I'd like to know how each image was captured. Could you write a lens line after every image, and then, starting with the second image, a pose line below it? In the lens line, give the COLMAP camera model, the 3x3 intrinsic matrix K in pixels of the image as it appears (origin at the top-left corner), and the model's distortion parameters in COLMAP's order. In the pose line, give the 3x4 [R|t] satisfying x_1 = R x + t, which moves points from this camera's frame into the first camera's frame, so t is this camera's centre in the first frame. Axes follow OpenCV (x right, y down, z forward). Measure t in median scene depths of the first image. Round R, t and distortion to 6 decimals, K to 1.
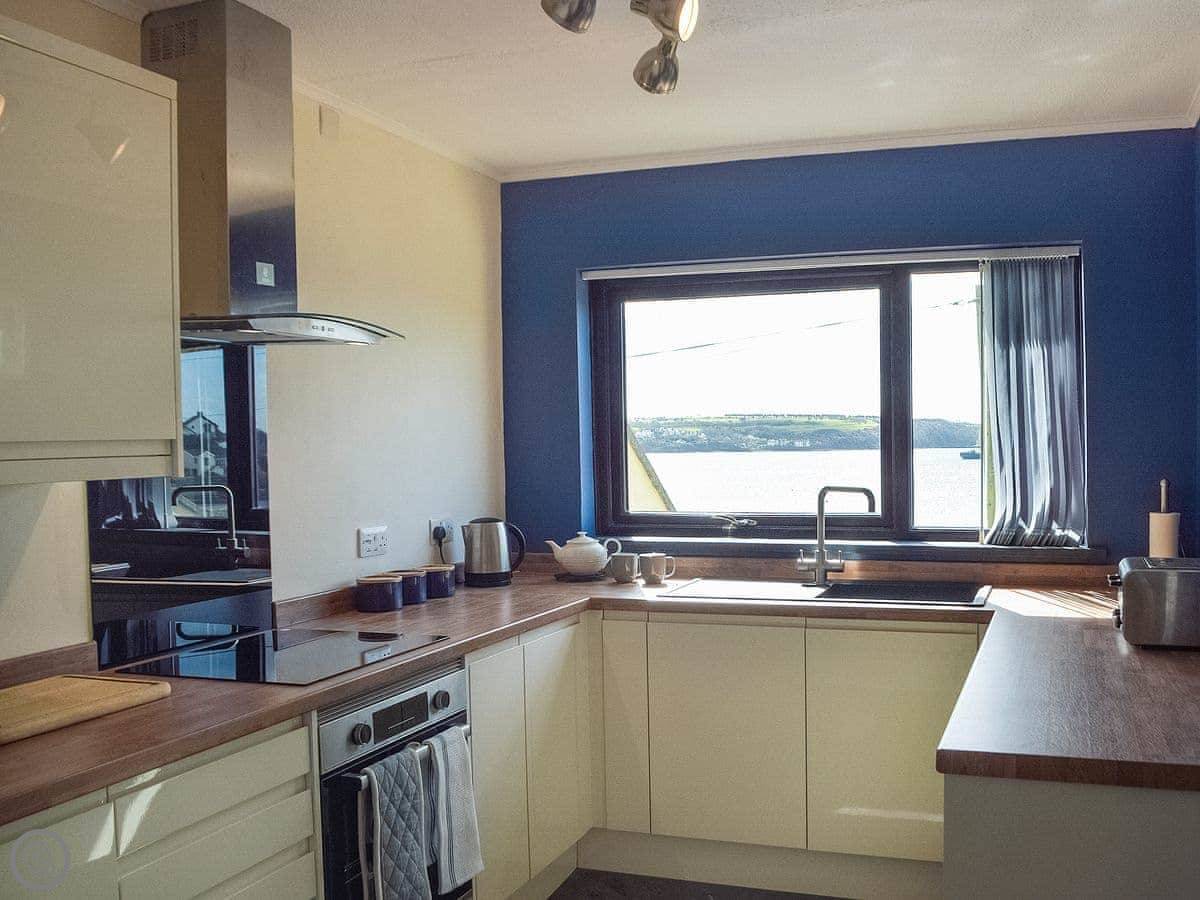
lens RADIAL K [[1232.7, 0, 599.5], [0, 1232.7, 447.8], [0, 0, 1]] dist [0.135136, 0.000000]
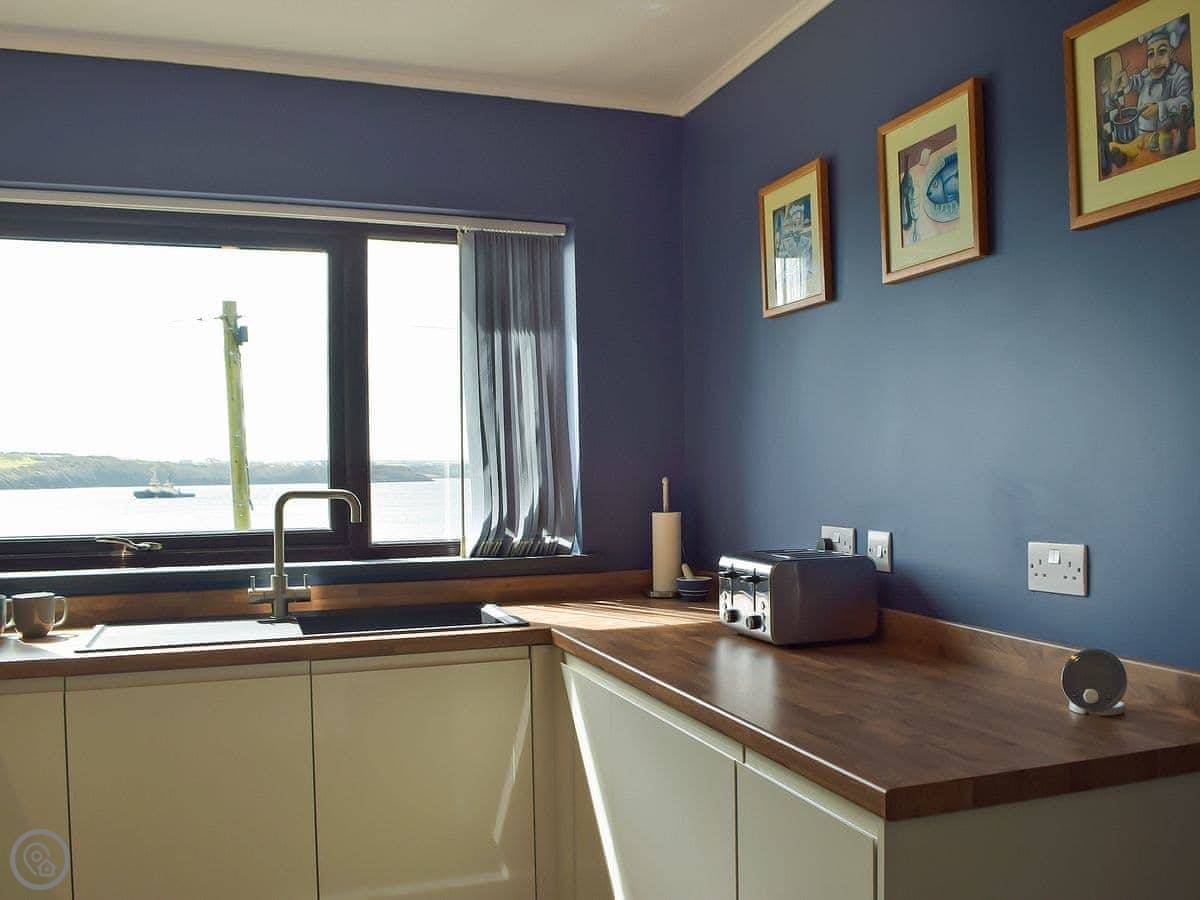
lens RADIAL K [[1260.8, 0, 669.8], [0, 1260.8, 461.4], [0, 0, 1]] dist [-0.033917, 0.000000]
pose [[0.762631, 0.009132, 0.646770, -0.146623], [0.005263, 0.999780, -0.020323, 0.029095], [-0.646813, 0.018903, 0.762414, 0.245427]]
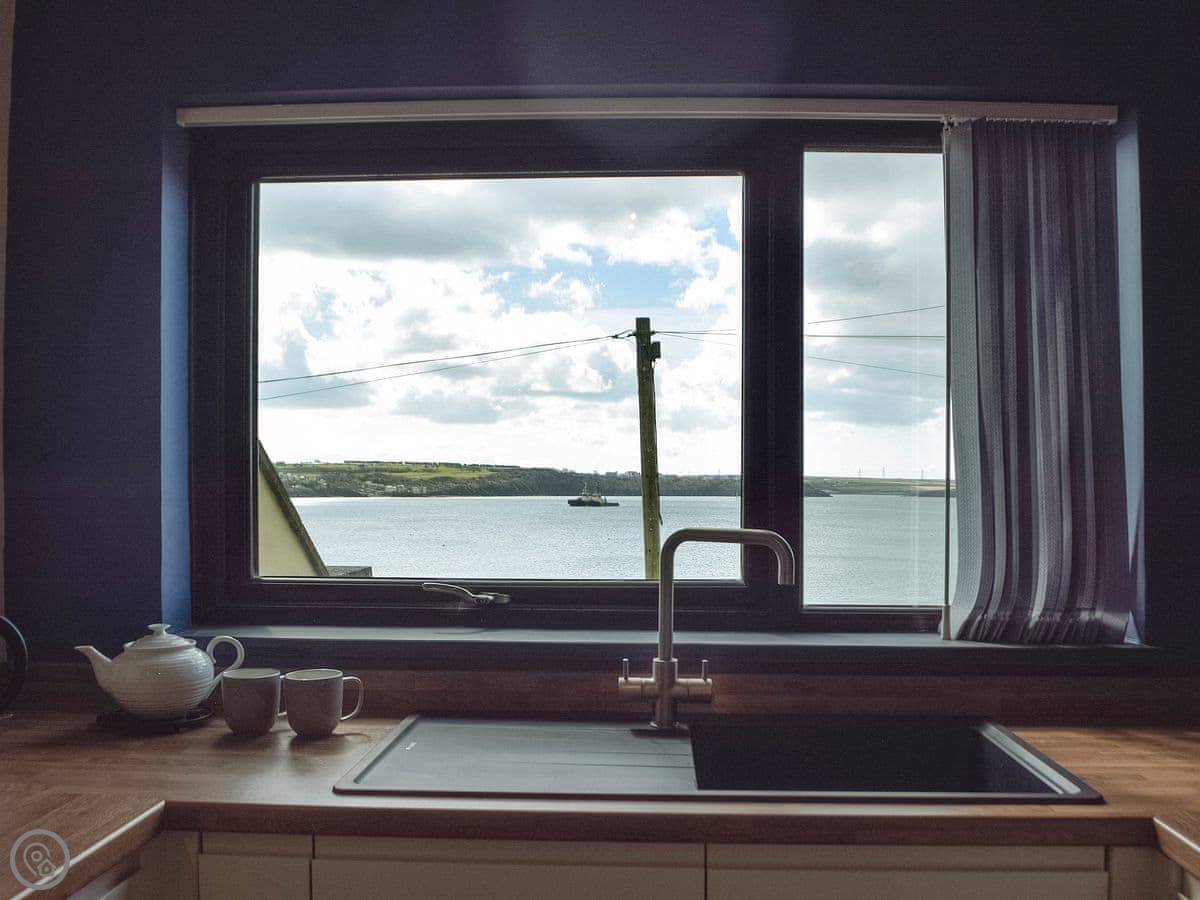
lens RADIAL K [[1143.7, 0, 633.8], [0, 1143.7, 477.6], [0, 0, 1]] dist [-0.051767, 0.000000]
pose [[0.938927, 0.021963, 0.343414, 0.007076], [-0.016851, 0.999698, -0.017862, 0.018228], [-0.343703, 0.010984, 0.939014, 0.580689]]
